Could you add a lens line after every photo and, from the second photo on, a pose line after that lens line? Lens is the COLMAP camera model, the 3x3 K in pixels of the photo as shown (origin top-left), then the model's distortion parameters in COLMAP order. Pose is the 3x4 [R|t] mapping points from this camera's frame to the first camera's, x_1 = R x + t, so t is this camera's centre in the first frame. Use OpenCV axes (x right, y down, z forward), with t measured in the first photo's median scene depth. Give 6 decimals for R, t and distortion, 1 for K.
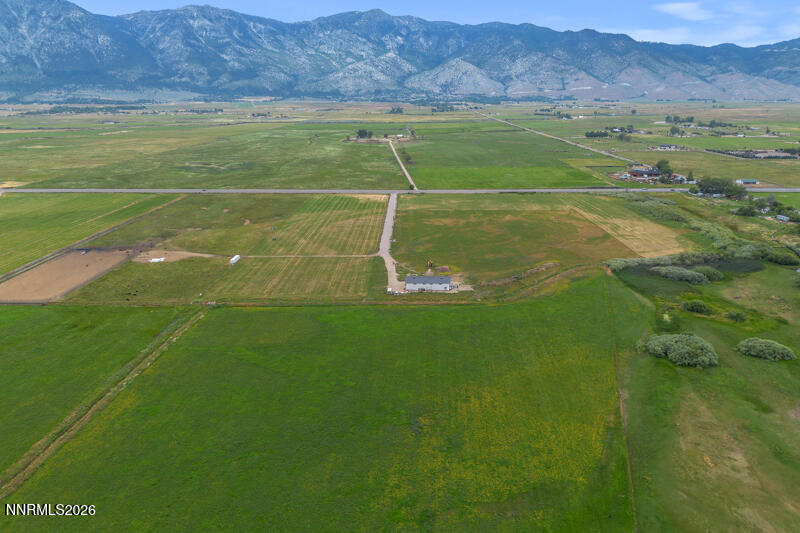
lens RADIAL K [[569.6, 0, 401.5], [0, 569.6, 289.0], [0, 0, 1]] dist [0.043516, -0.037985]
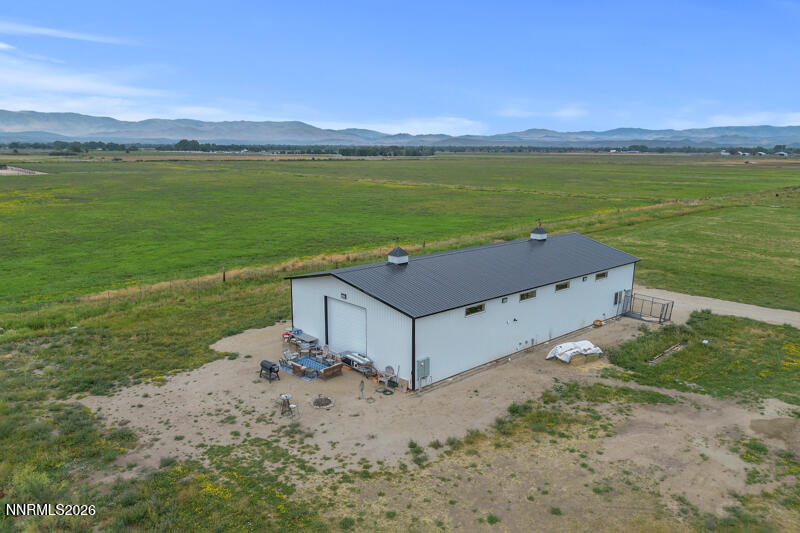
lens RADIAL K [[569.6, 0, 401.5], [0, 569.6, 289.0], [0, 0, 1]] dist [0.043516, -0.037985]
pose [[-0.721543, 0.164272, -0.672600, 0.007405], [-0.227196, 0.861479, 0.454132, -0.003430], [0.654032, 0.480488, -0.584272, 0.053542]]
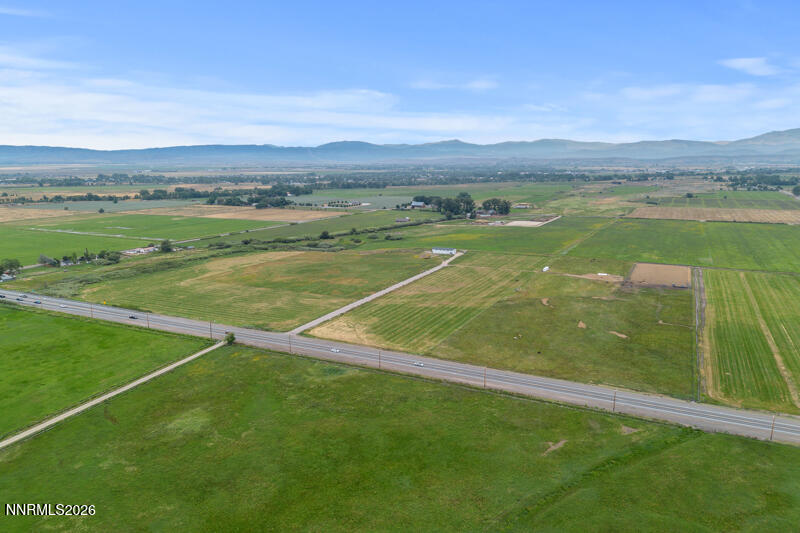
lens RADIAL K [[564.0, 0, 401.8], [0, 564.0, 281.4], [0, 0, 1]] dist [0.065228, -0.073512]
pose [[-0.905009, -0.081505, 0.417511, -0.033009], [0.144534, 0.864171, 0.481995, -0.045166], [-0.400086, 0.496554, -0.770302, 0.132959]]
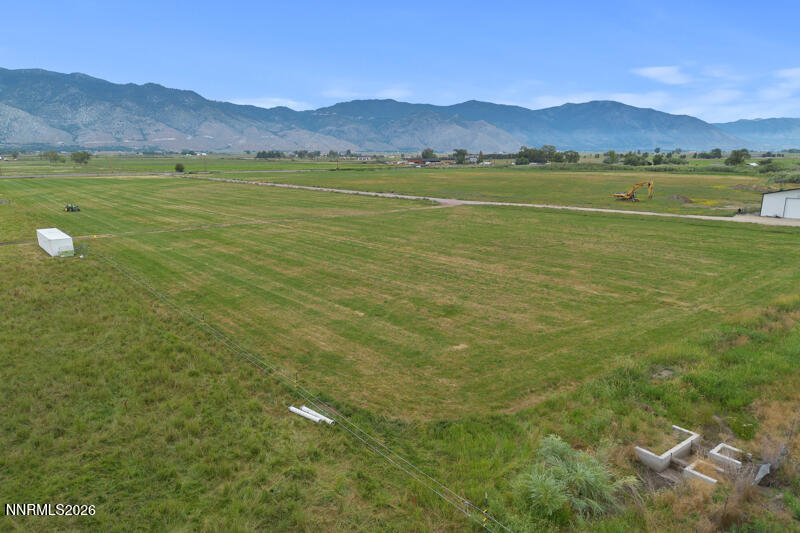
lens RADIAL K [[558.4, 0, 402.3], [0, 558.4, 302.9], [0, 0, 1]] dist [0.061306, -0.059599]
pose [[0.765311, -0.165301, 0.622073, -0.019105], [0.207726, 0.978177, 0.004371, -0.000265], [-0.609220, 0.125876, 0.782947, 0.044738]]
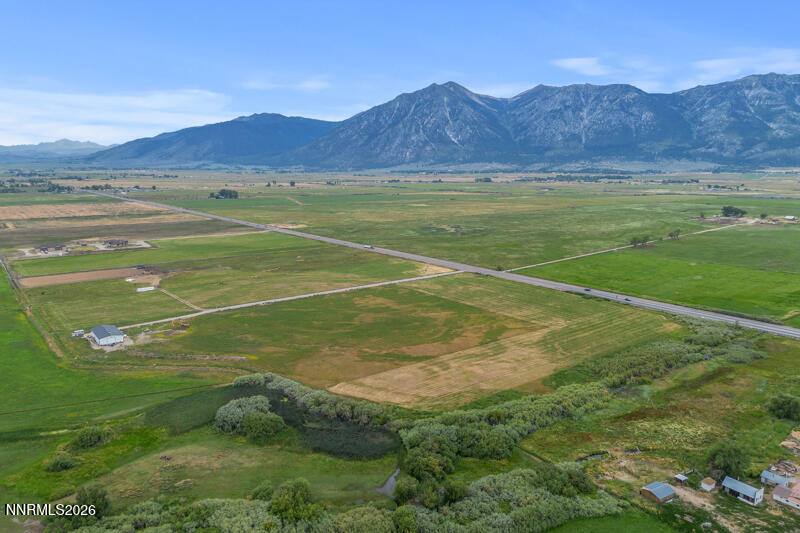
lens RADIAL K [[564.0, 0, 401.8], [0, 564.0, 281.4], [0, 0, 1]] dist [0.065228, -0.073512]
pose [[0.633566, 0.161018, -0.756748, 0.058548], [-0.254271, 0.967107, -0.007103, -0.011865], [0.730712, 0.196919, 0.653668, 0.034707]]
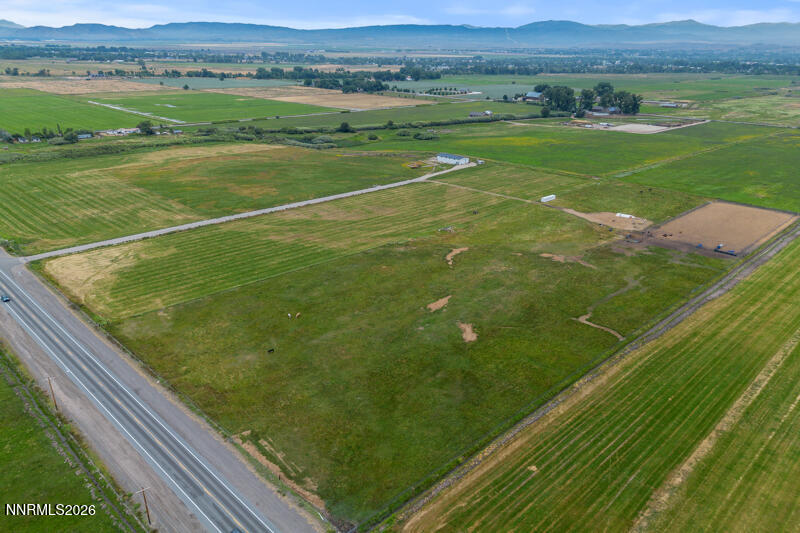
lens RADIAL K [[599.6, 0, 404.6], [0, 599.6, 267.0], [0, 0, 1]] dist [0.074667, -0.097886]
pose [[-0.725033, -0.247347, 0.642764, -0.046893], [0.209744, 0.809649, 0.548157, -0.033351], [-0.655999, 0.532248, -0.535143, 0.103653]]
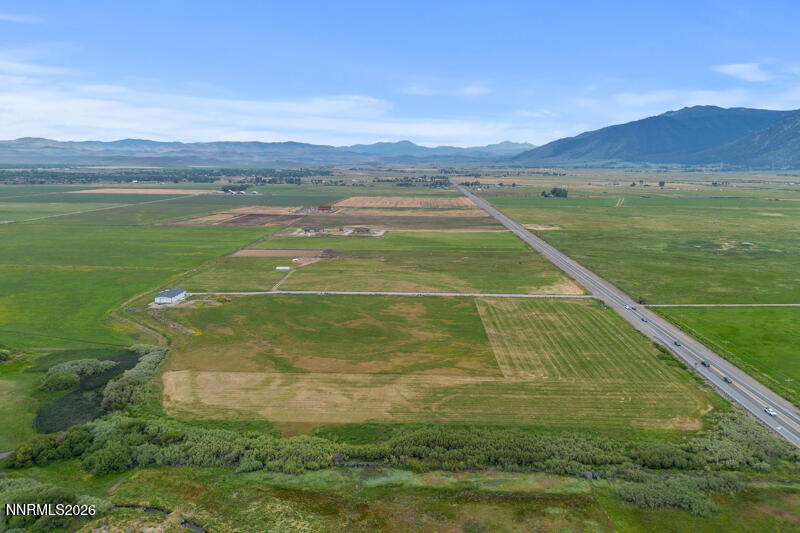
lens RADIAL K [[564.0, 0, 401.8], [0, 564.0, 281.4], [0, 0, 1]] dist [0.065228, -0.073512]
pose [[-0.017219, 0.210802, -0.977377, 0.066652], [-0.328438, 0.922085, 0.204663, -0.024714], [0.944369, 0.324532, 0.053358, 0.071686]]
